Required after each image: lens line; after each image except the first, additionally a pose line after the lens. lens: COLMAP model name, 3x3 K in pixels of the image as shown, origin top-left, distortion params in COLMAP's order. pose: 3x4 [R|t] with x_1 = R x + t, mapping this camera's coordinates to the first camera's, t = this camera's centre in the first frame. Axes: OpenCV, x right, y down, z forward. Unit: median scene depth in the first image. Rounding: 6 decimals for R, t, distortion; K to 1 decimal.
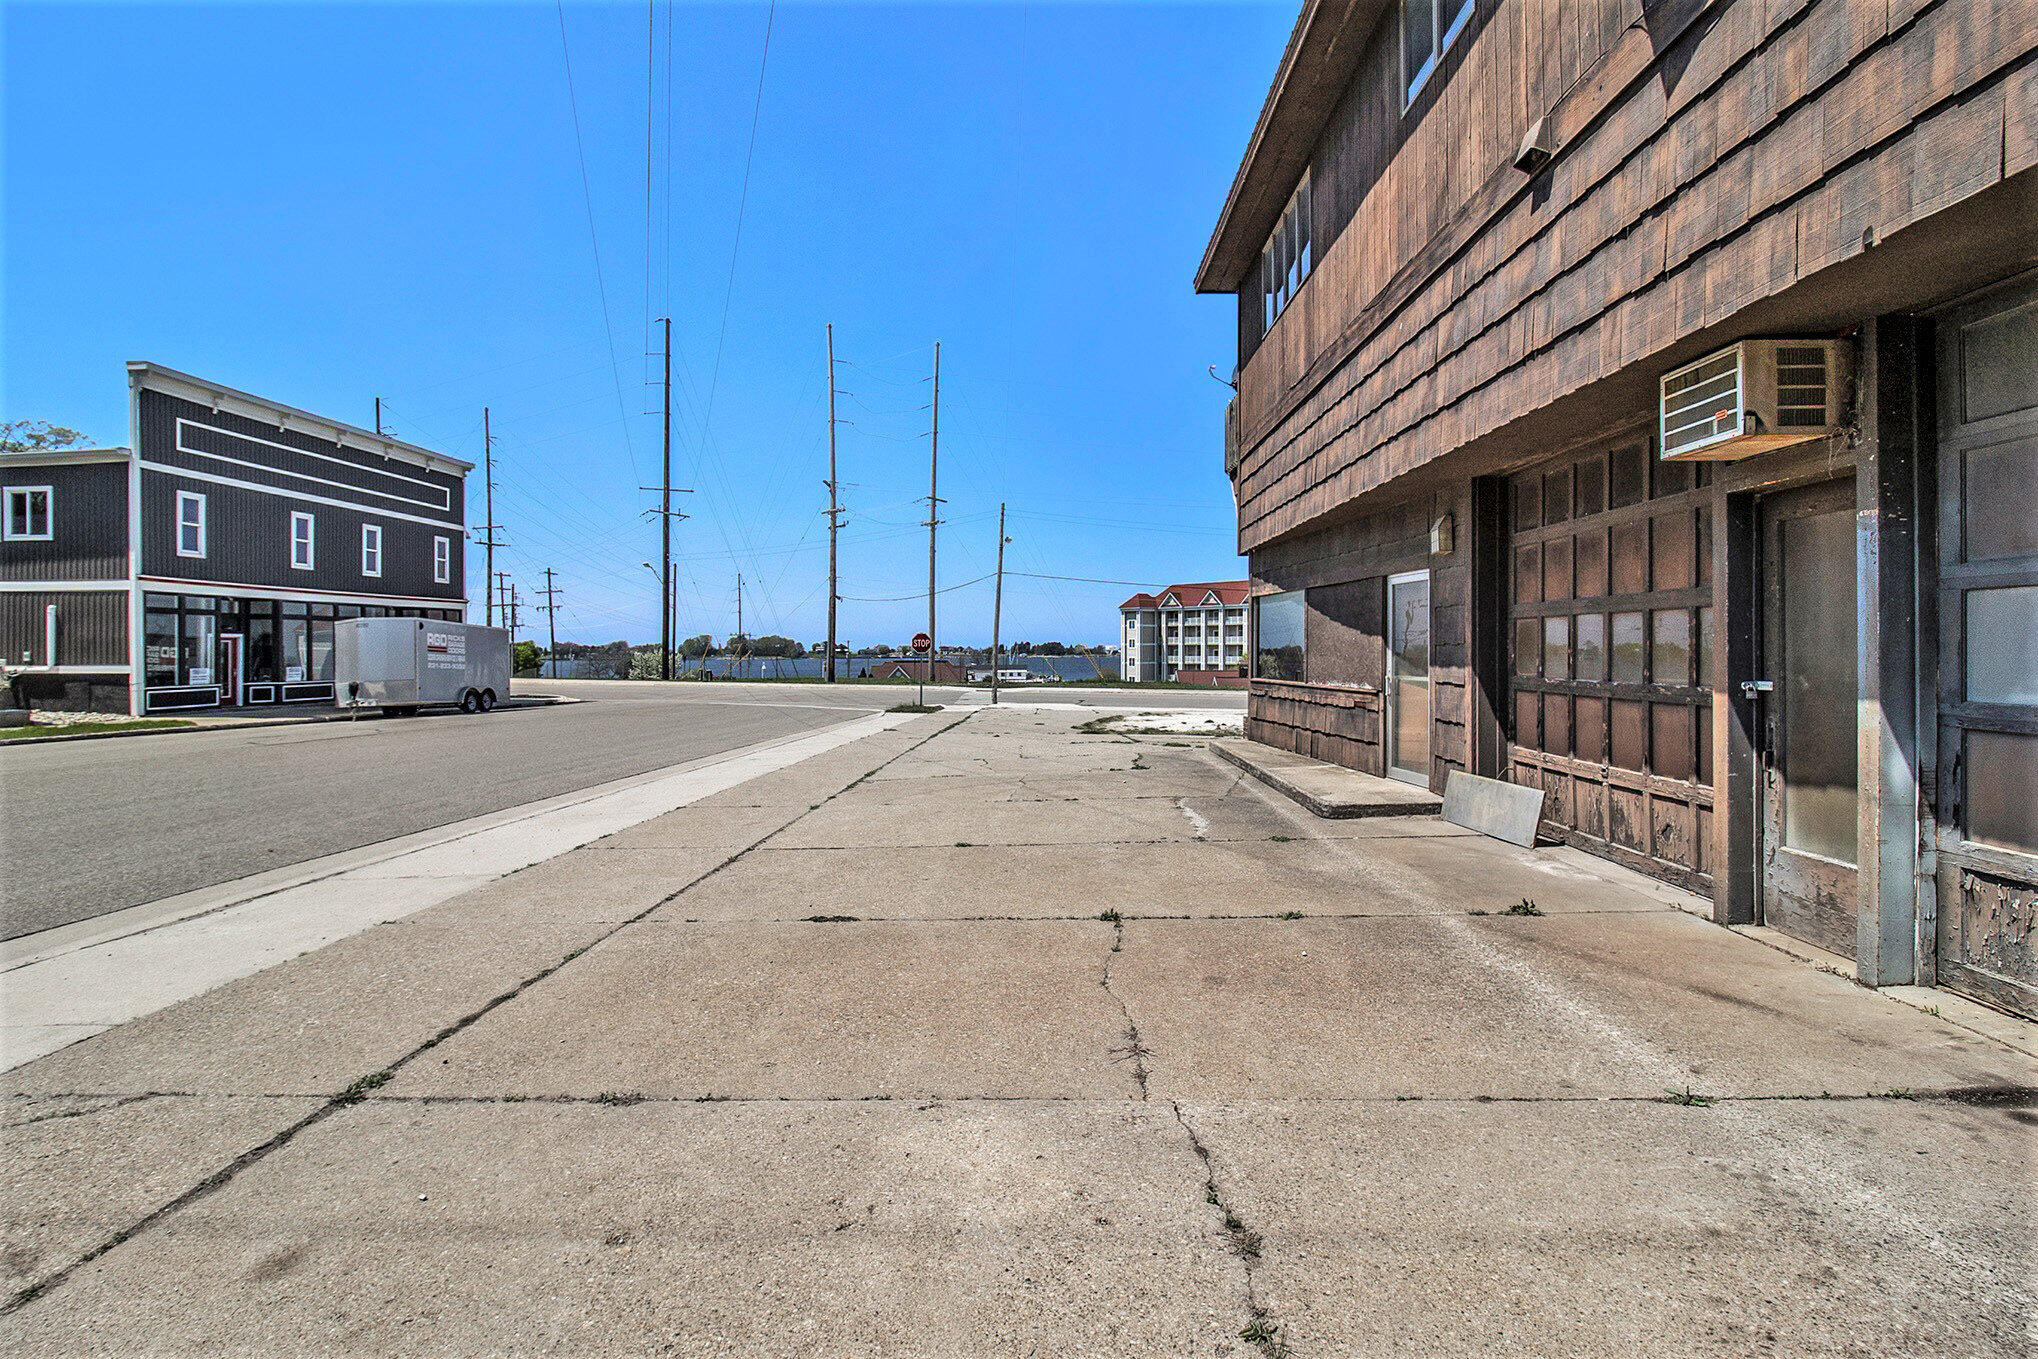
lens RADIAL K [[962.0, 0, 1011.1], [0, 962.0, 650.0], [0, 0, 1]] dist [-0.002718, -0.000948]
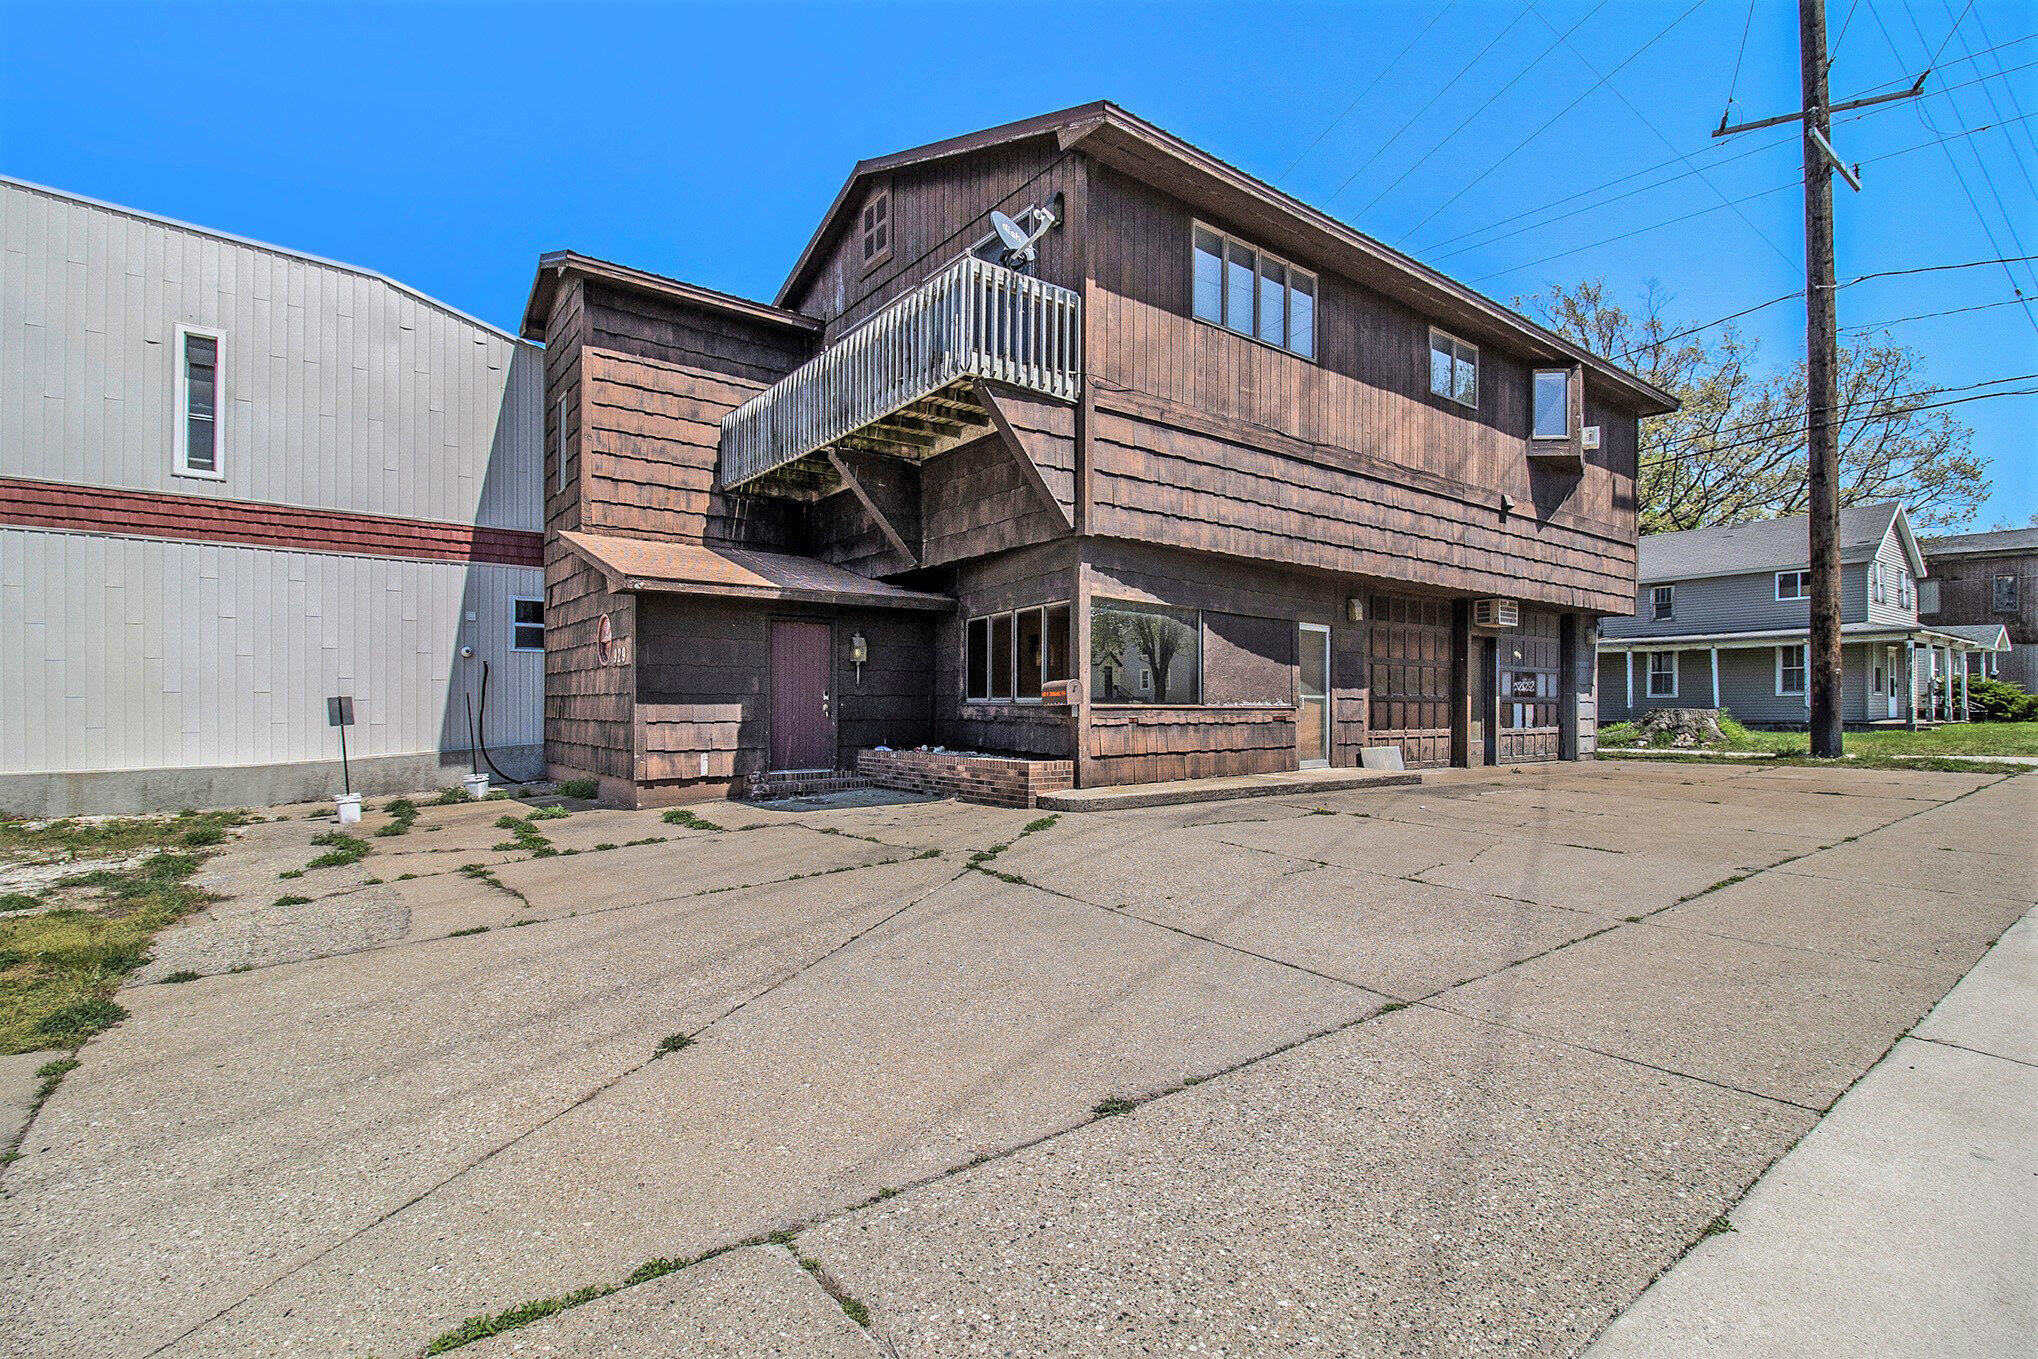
lens RADIAL K [[946.9, 0, 1017.6], [0, 946.9, 722.3], [0, 0, 1]] dist [-0.067100, -0.000345]
pose [[-0.611268, -0.011764, 0.791336, -0.481047], [-0.002436, 0.999913, 0.012983, 0.058150], [-0.791420, 0.006009, -0.611243, 2.503001]]
